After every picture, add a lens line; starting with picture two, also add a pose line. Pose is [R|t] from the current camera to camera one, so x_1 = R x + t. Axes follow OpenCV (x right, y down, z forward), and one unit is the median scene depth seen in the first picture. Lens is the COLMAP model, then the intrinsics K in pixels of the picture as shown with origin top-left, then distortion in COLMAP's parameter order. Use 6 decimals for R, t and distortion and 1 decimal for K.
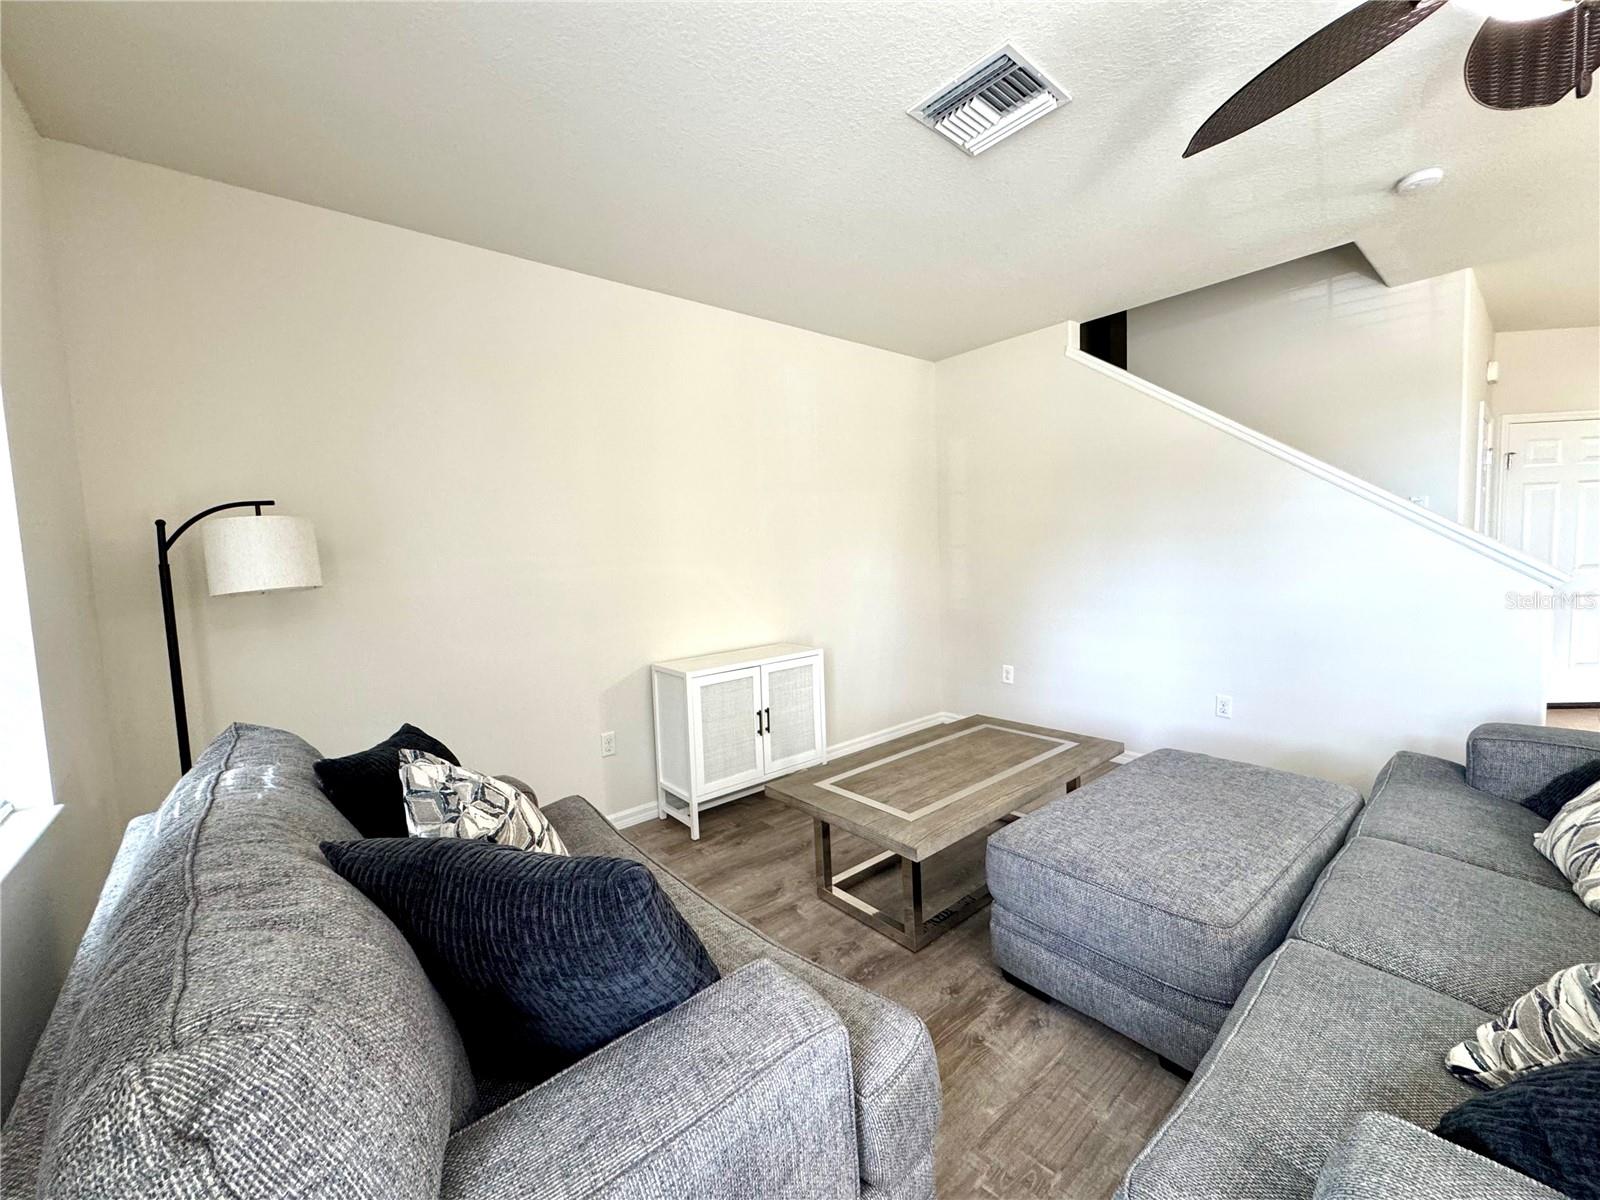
lens RADIAL K [[637.0, 0, 796.1], [0, 637.0, 599.4], [0, 0, 1]] dist [-0.014532, 0.007024]
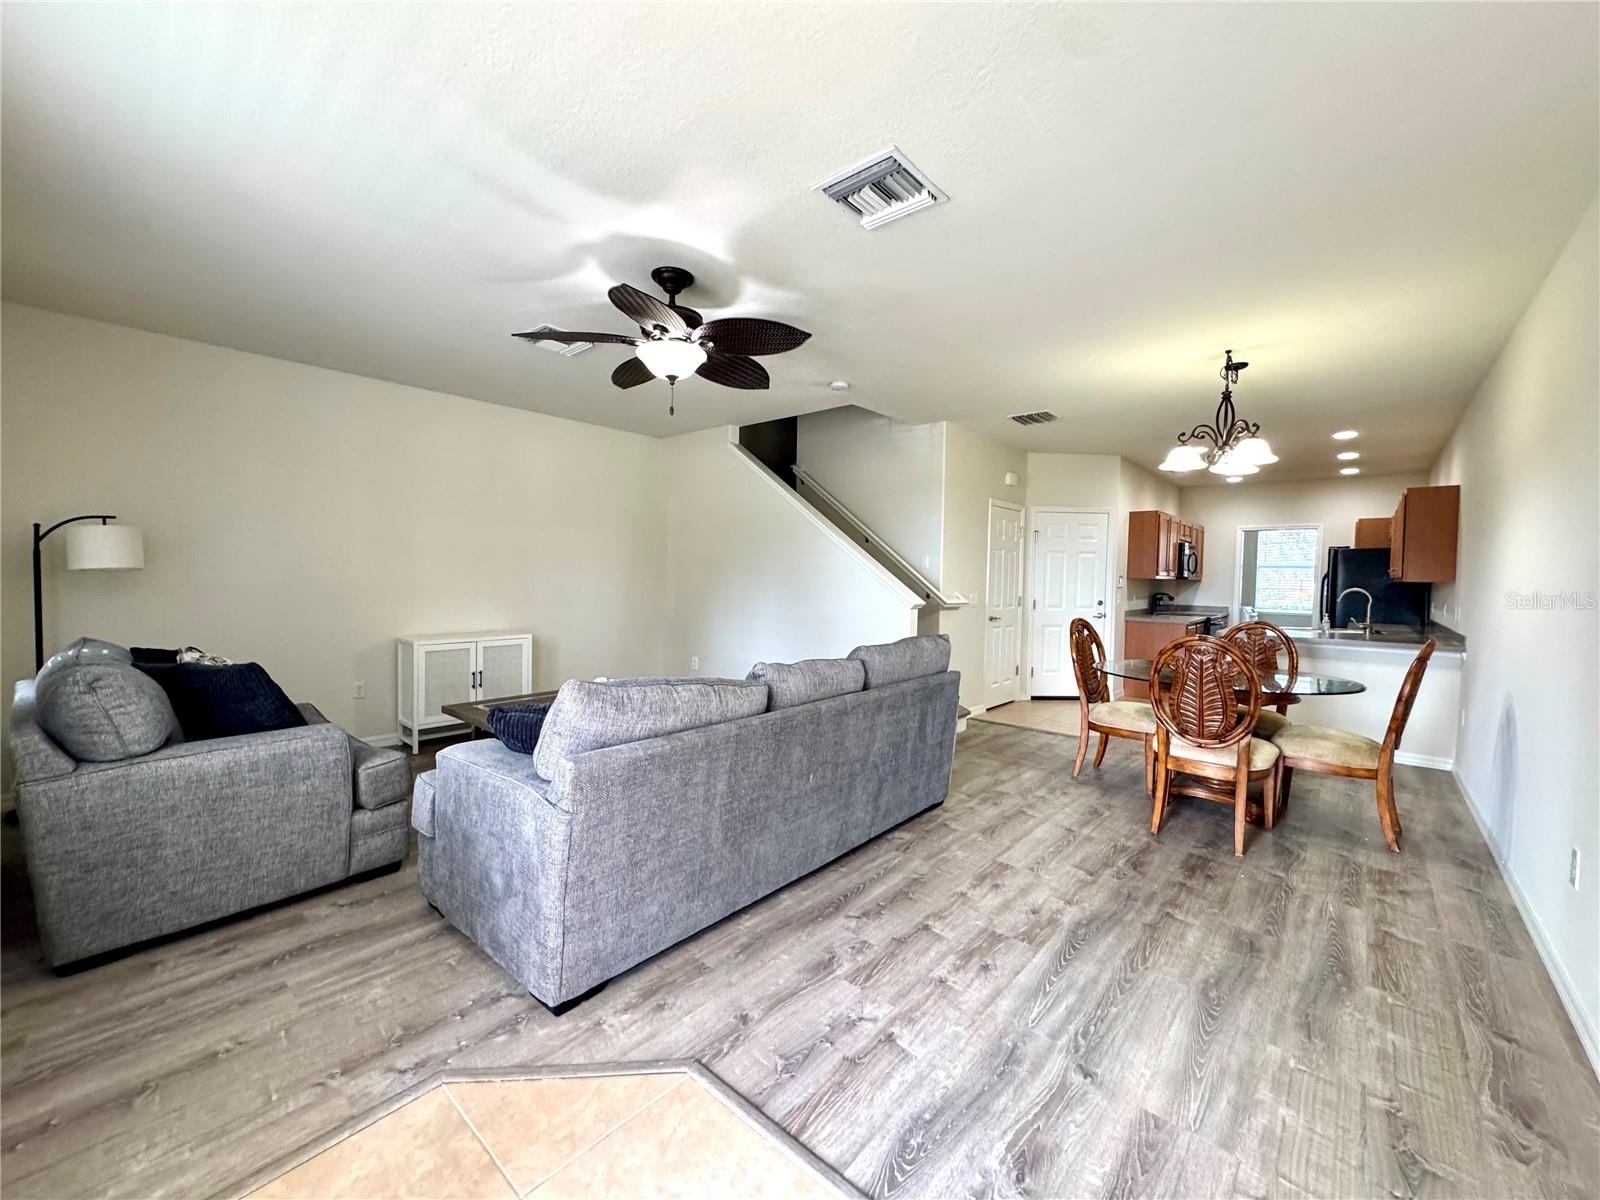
lens RADIAL K [[640.8, 0, 808.9], [0, 640.8, 592.6], [0, 0, 1]] dist [0.007929, -0.000414]
pose [[0.986546, 0.043250, 0.157662, 0.524749], [-0.032129, 0.996857, -0.072420, 0.080189], [-0.160298, 0.066380, 0.984834, -0.700483]]
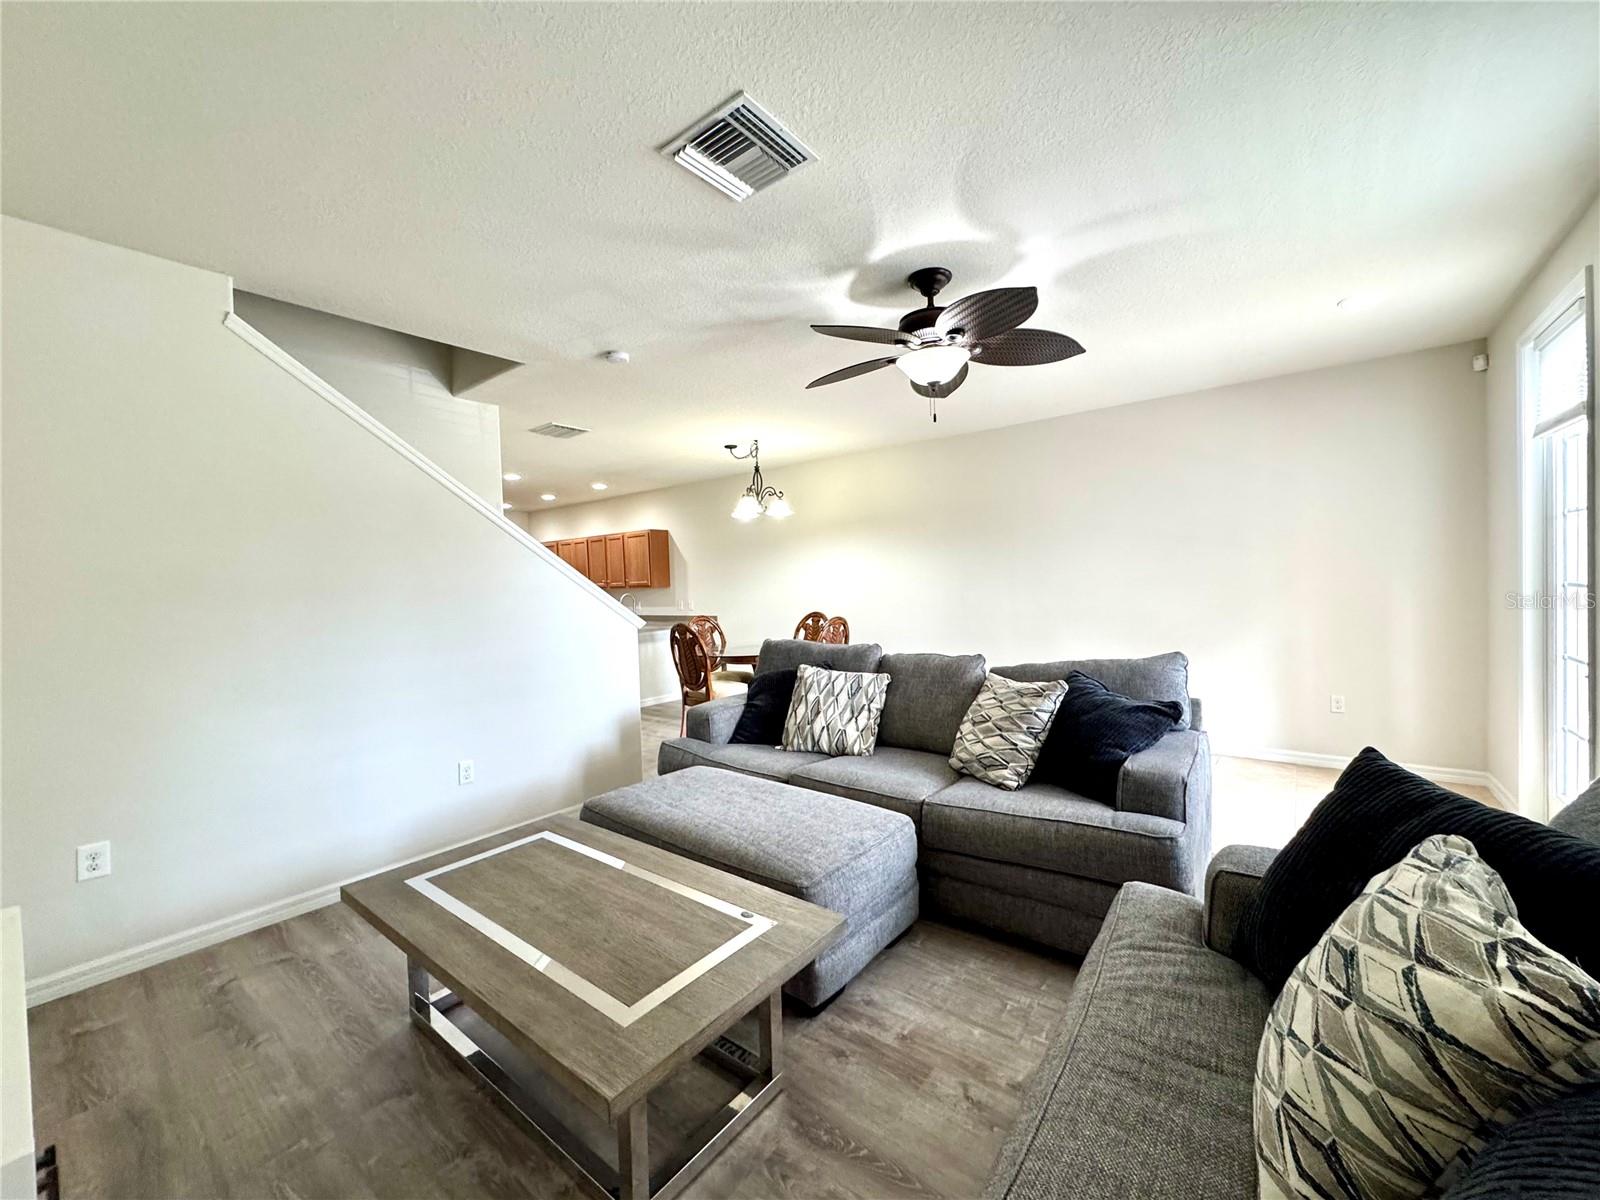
lens RADIAL K [[640.8, 0, 808.9], [0, 640.8, 592.6], [0, 0, 1]] dist [0.007929, -0.000414]
pose [[-0.206472, 0.024086, 0.978156, -0.474825], [0.114695, 0.993401, -0.000251, -0.050054], [-0.971707, 0.112138, -0.207872, 0.793705]]
